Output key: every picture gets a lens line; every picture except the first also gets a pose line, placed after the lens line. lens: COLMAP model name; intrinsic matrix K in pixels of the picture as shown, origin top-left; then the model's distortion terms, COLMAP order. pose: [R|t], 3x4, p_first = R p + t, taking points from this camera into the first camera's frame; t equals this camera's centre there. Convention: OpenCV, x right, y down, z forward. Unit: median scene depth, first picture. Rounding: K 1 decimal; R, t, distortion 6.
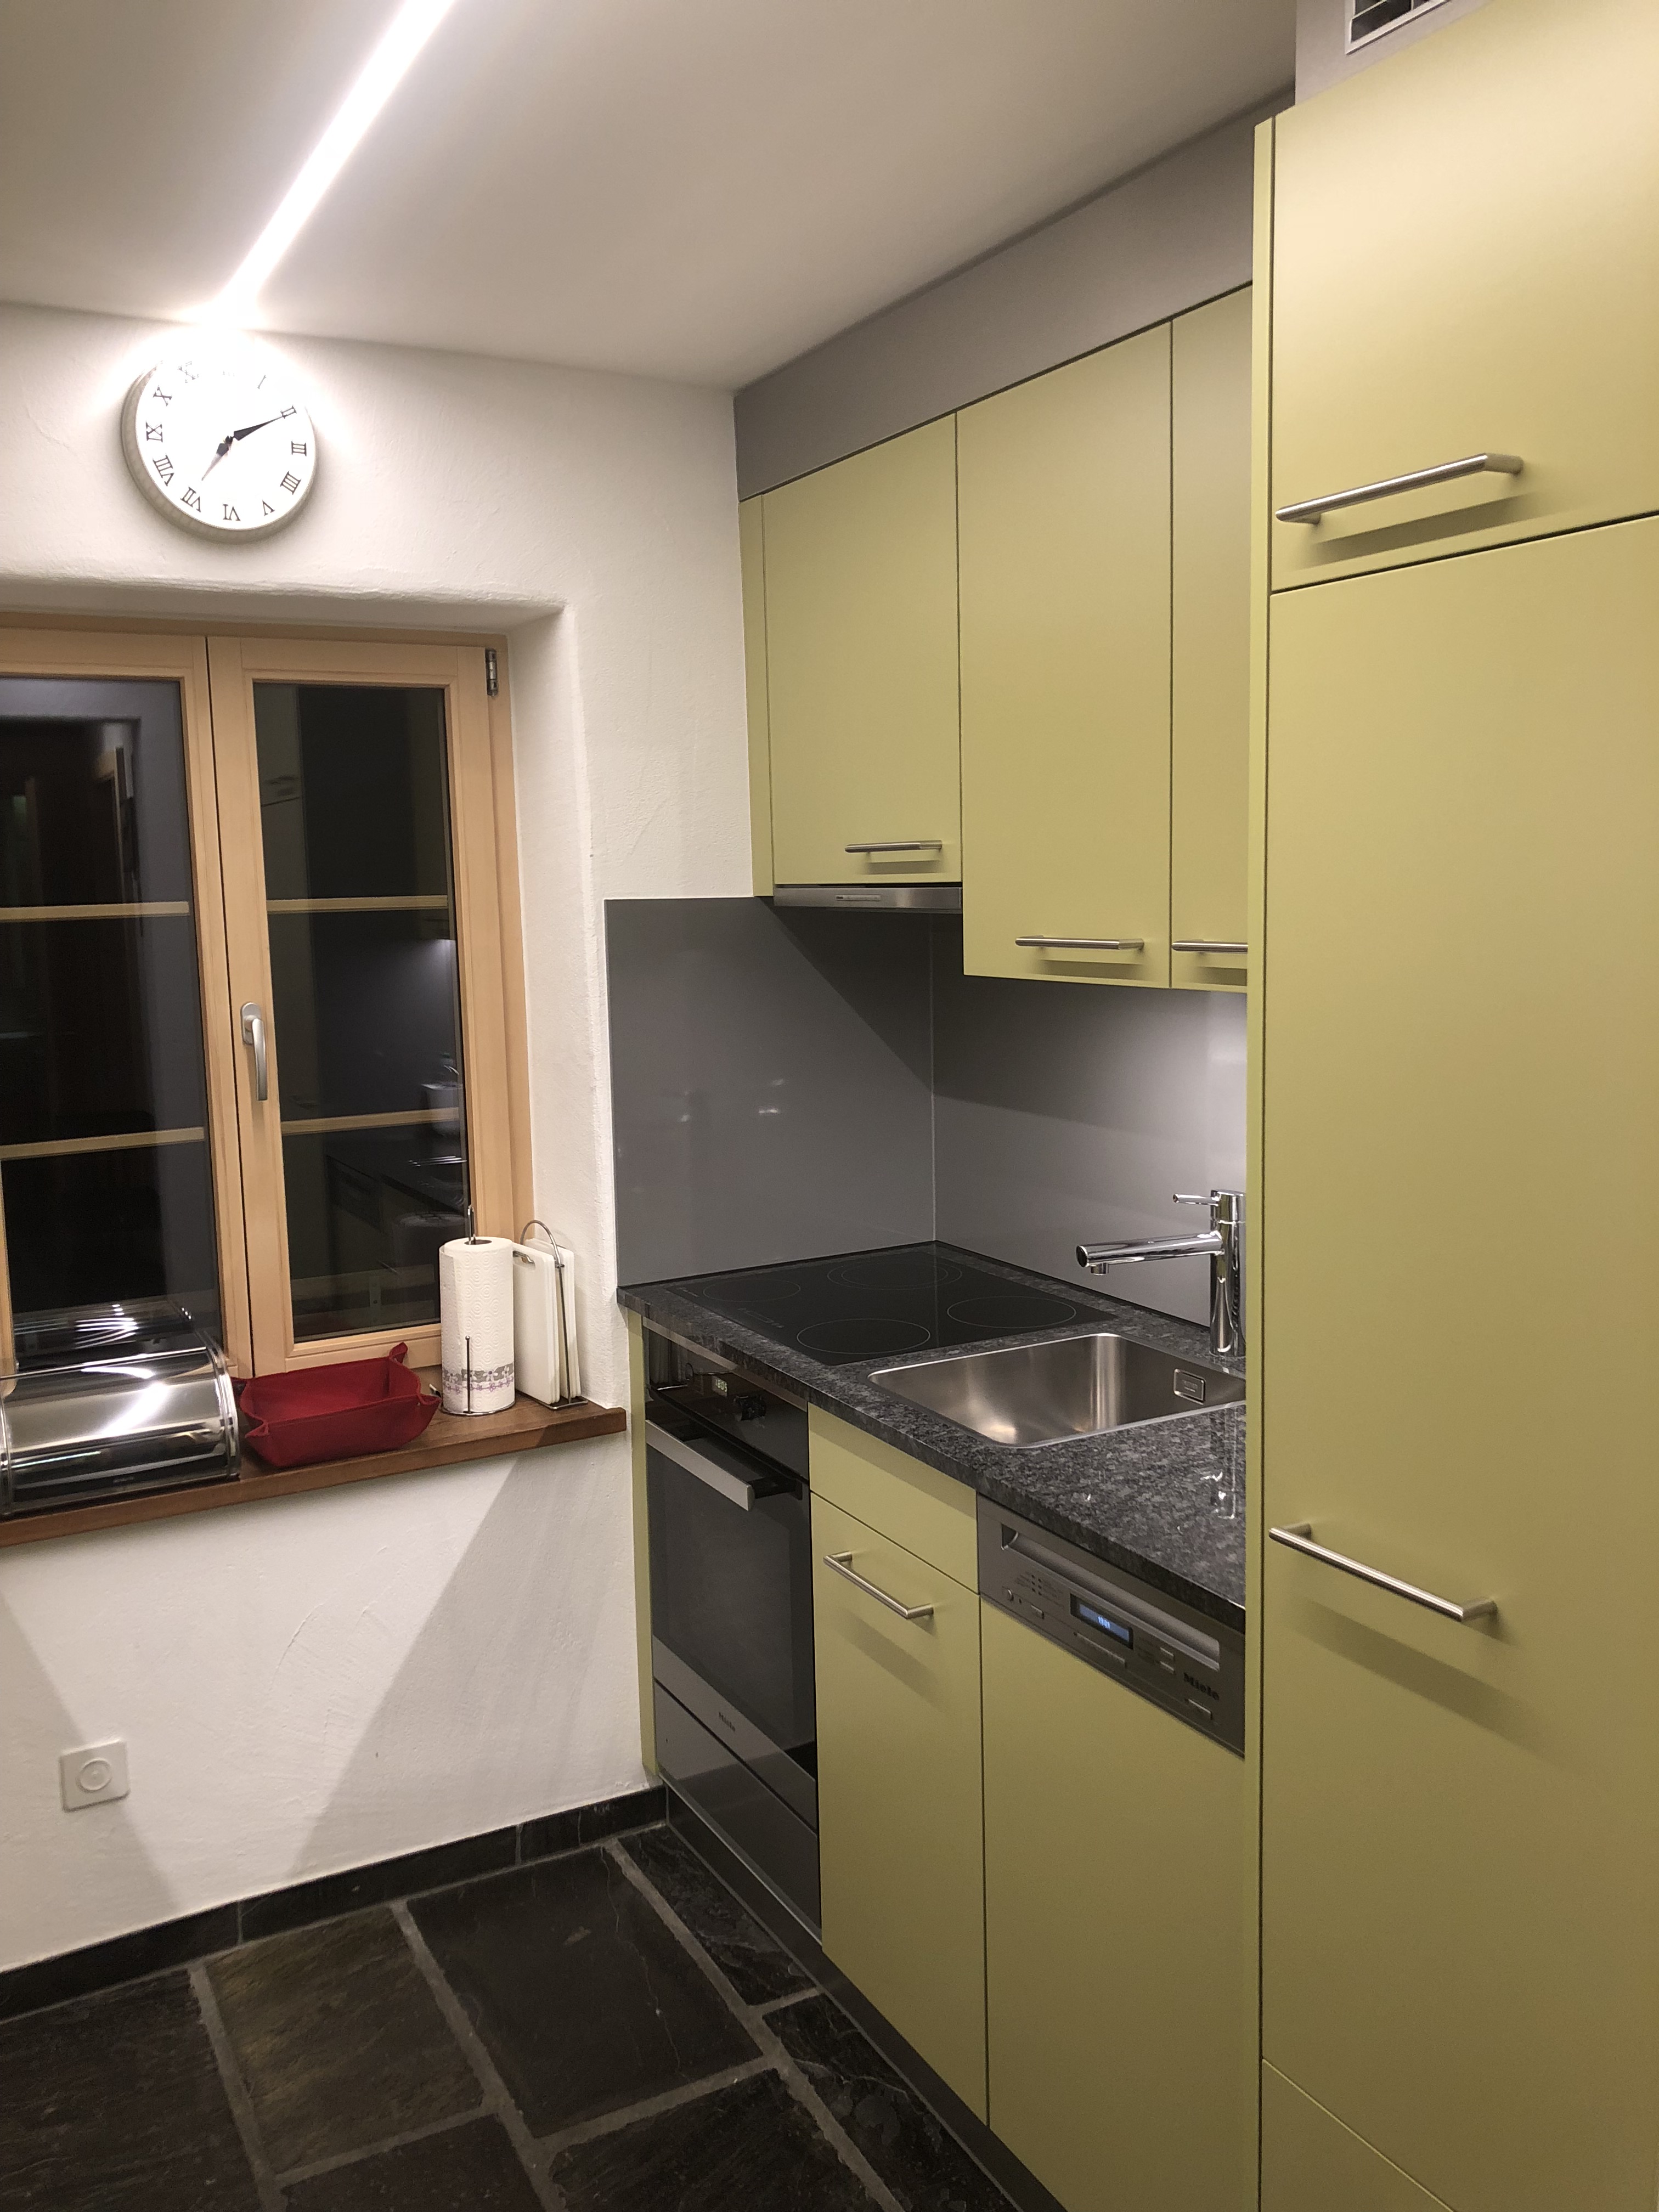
lens RADIAL K [[1814.5, 0, 824.0], [0, 1814.5, 1096.4], [0, 0, 1]] dist [0.037913, -0.076585]
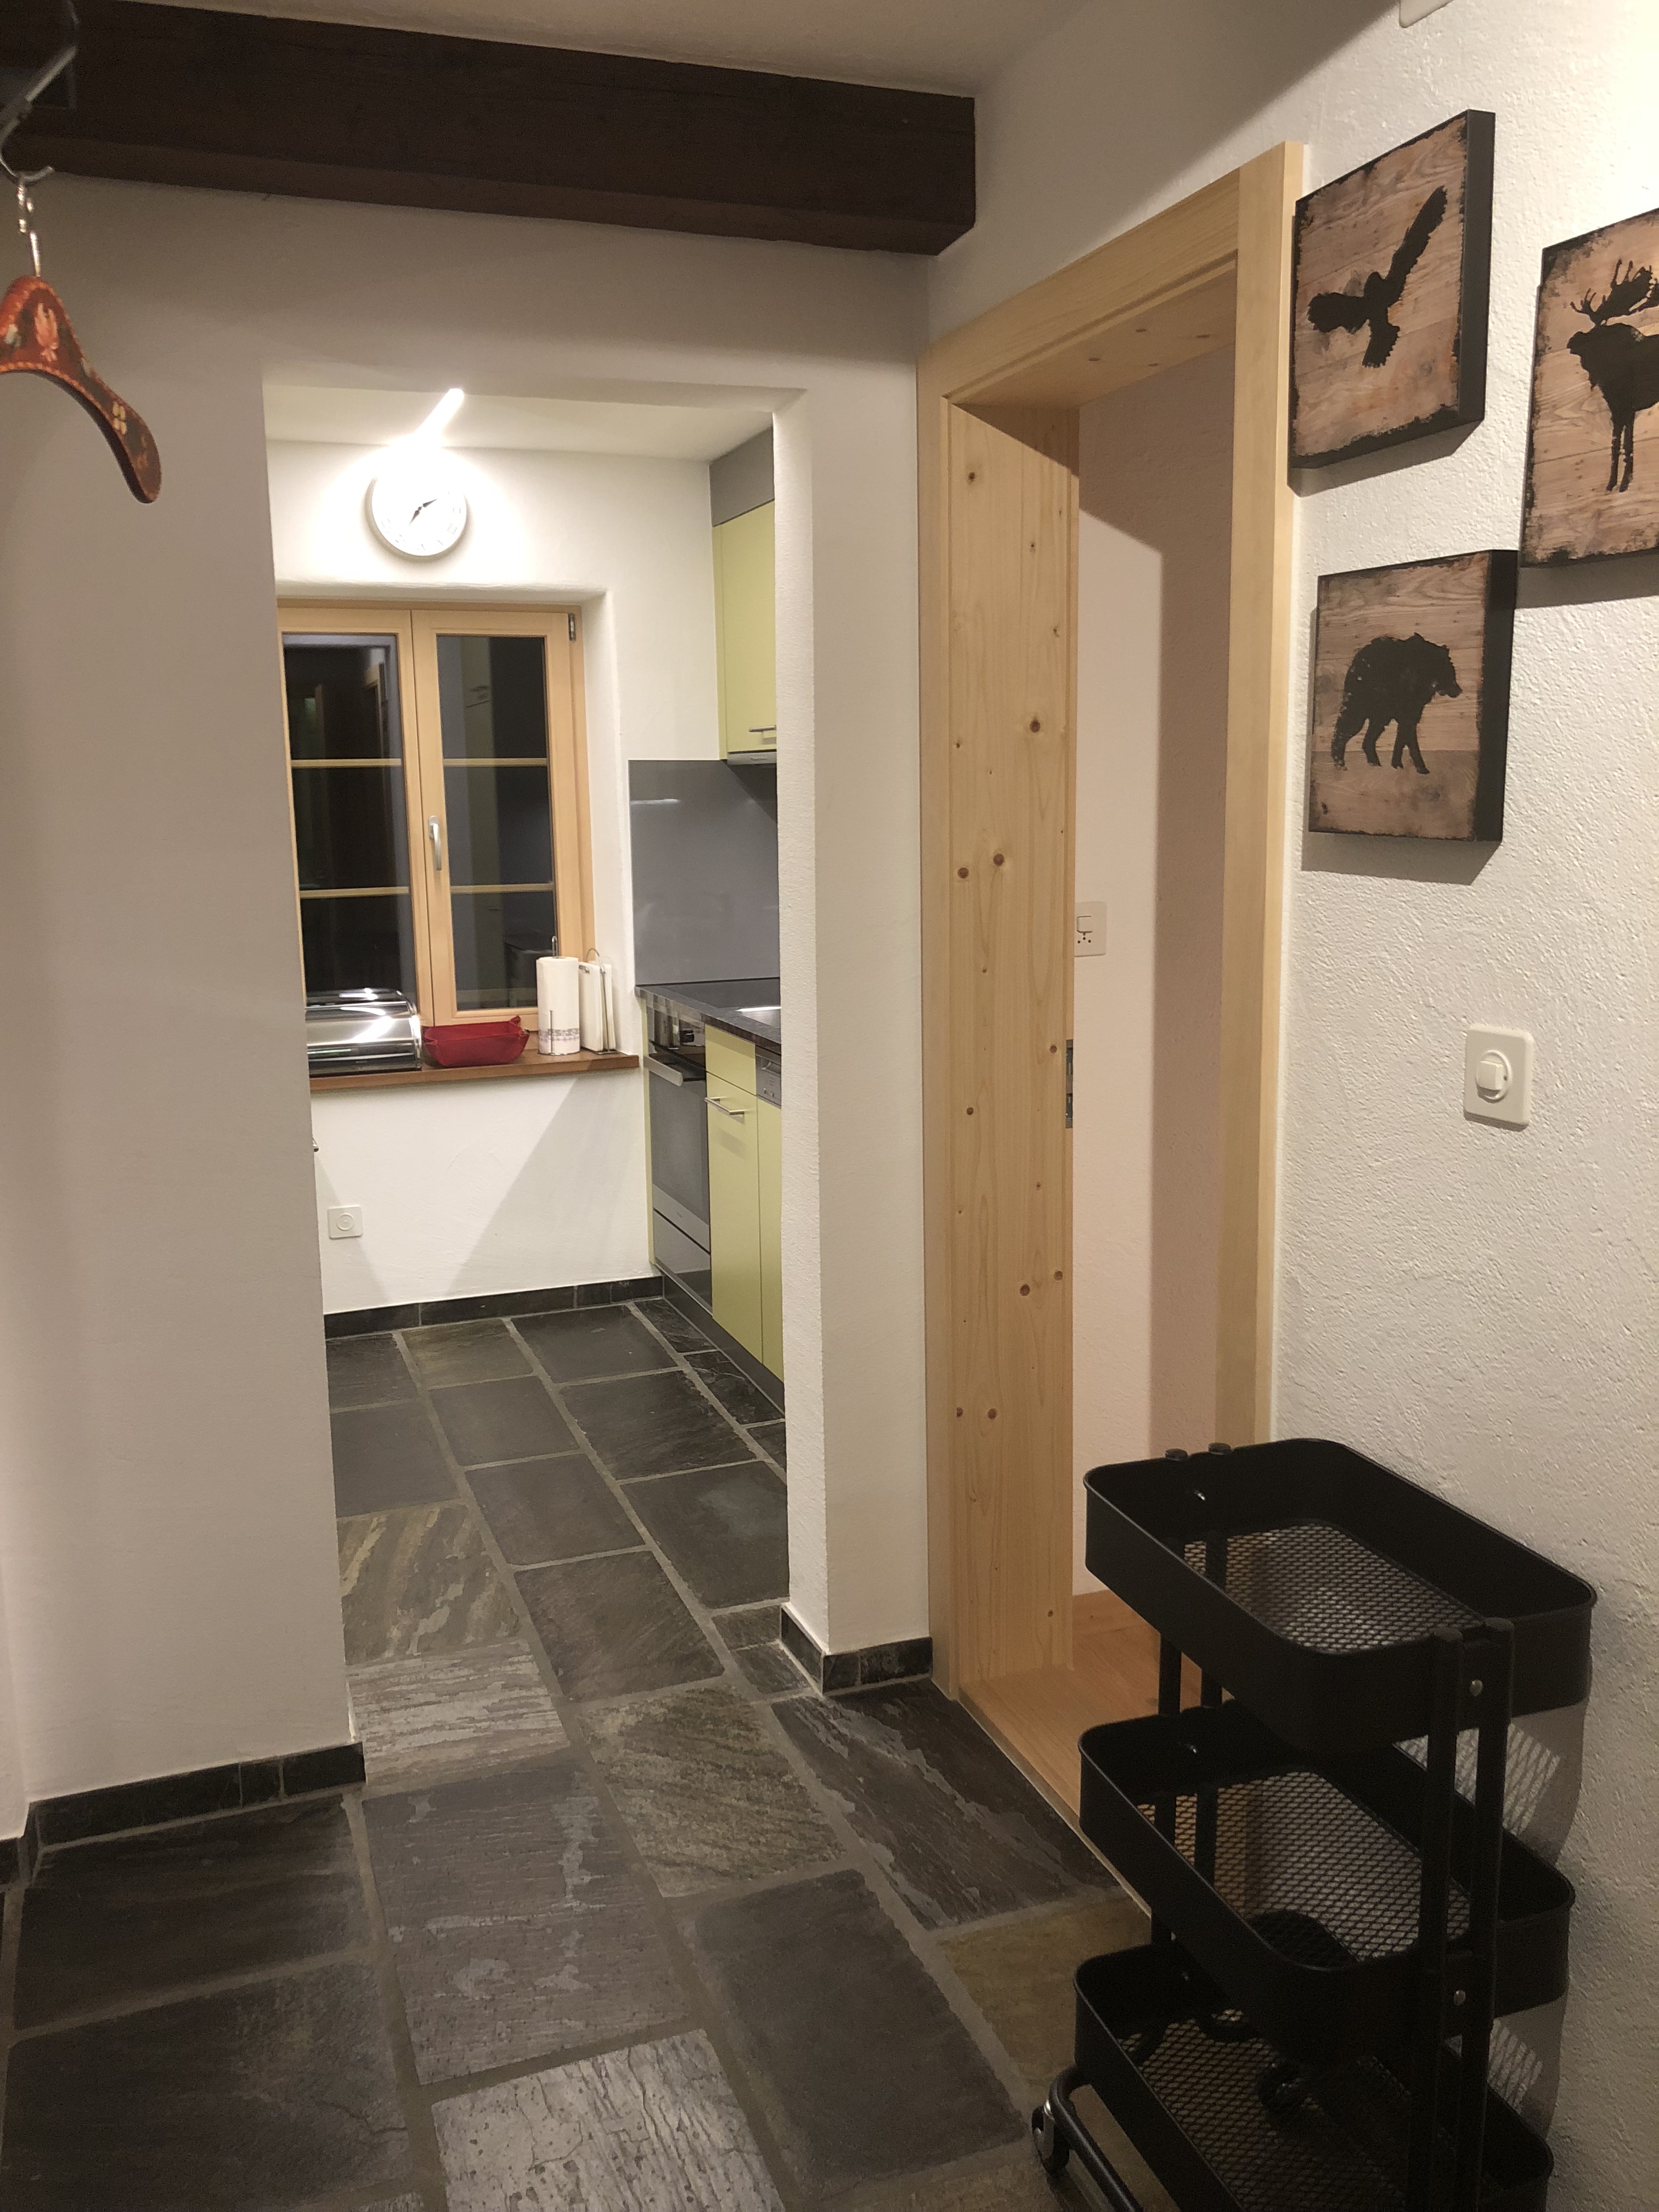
lens RADIAL K [[1814.5, 0, 843.9], [0, 1814.5, 1101.7], [0, 0, 1]] dist [0.037913, -0.076585]
pose [[0.991336, 0.031282, -0.127572, 0.312575], [-0.024448, 0.998199, 0.054788, 0.117248], [0.129056, -0.051195, 0.990315, -0.712080]]
